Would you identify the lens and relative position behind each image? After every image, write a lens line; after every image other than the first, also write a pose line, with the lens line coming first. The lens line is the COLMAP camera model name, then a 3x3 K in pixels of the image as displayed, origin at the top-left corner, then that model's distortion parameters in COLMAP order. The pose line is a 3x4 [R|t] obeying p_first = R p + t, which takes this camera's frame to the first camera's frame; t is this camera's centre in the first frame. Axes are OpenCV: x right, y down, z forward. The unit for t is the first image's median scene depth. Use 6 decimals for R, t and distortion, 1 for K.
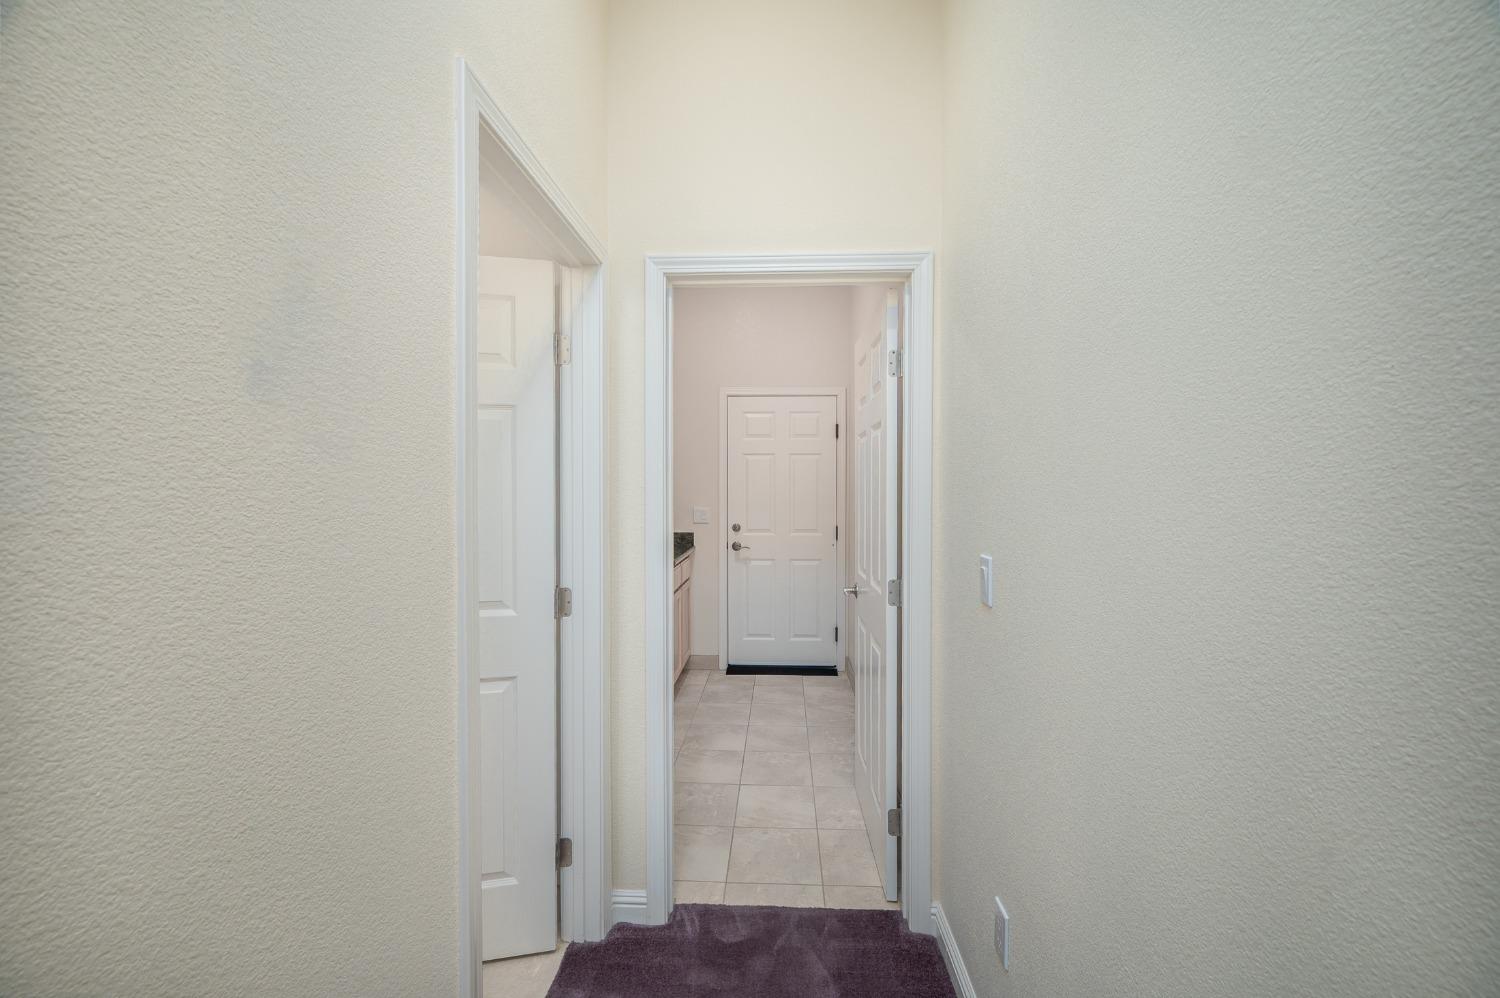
lens RADIAL K [[602.0, 0, 750.0], [0, 602.0, 499.0], [0, 0, 1]] dist [-0.000310, -0.000039]
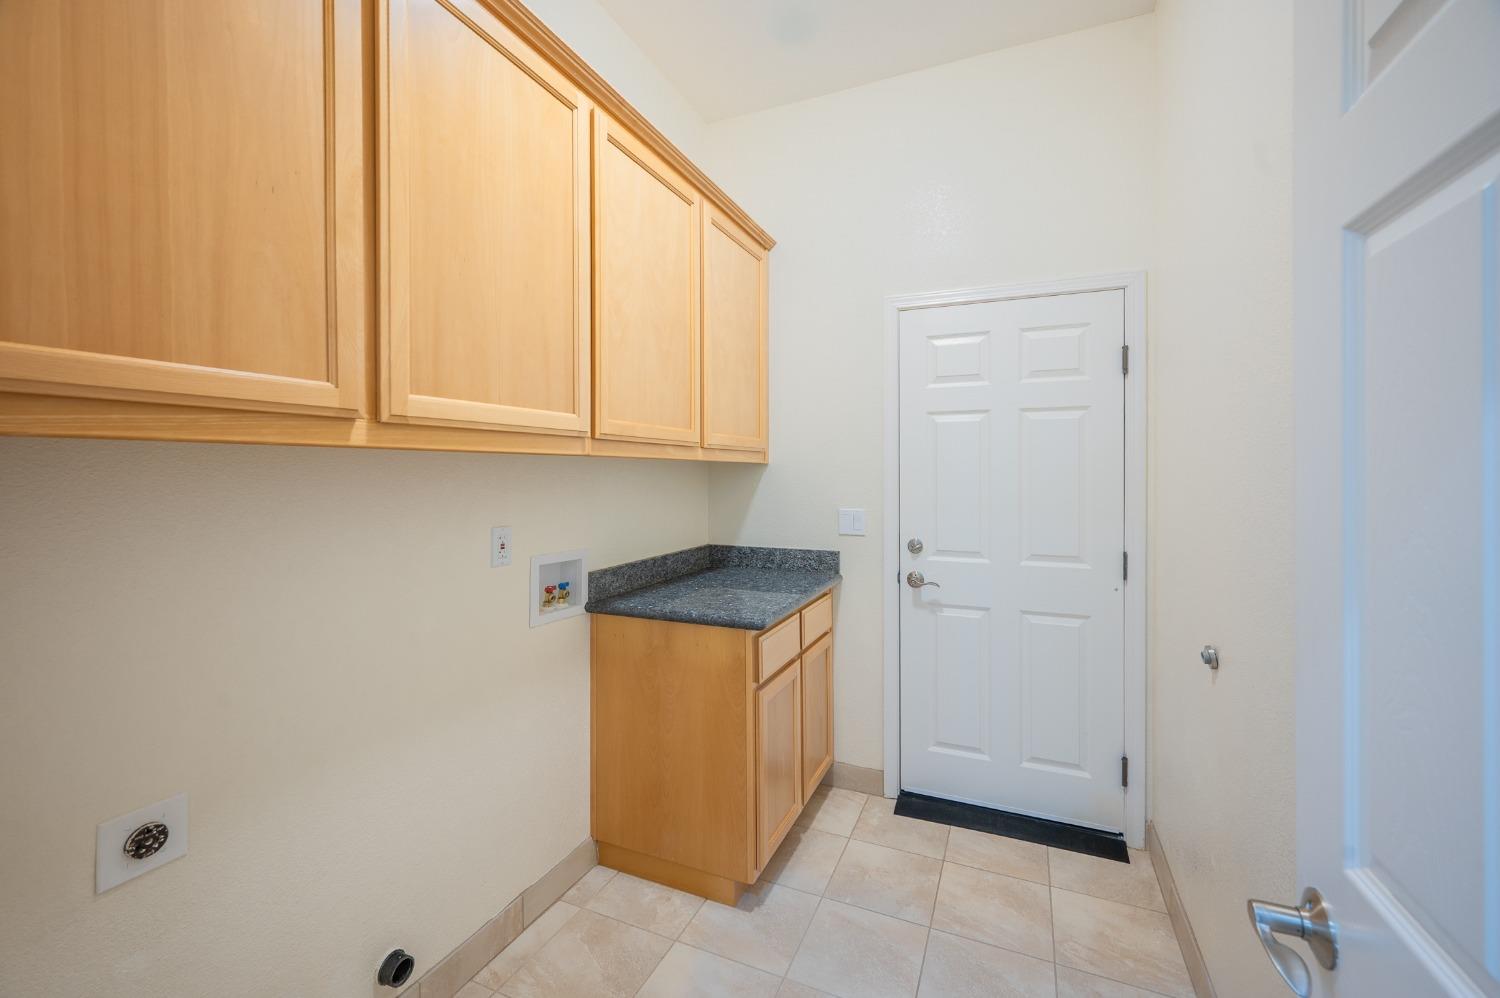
lens RADIAL K [[602.0, 0, 750.0], [0, 602.0, 499.0], [0, 0, 1]] dist [-0.000310, -0.000039]
pose [[0.932992, 0.002548, -0.359887, 0.034628], [0.000550, 0.999964, 0.008506, -0.000562], [0.359896, -0.008134, 0.932957, 0.431275]]
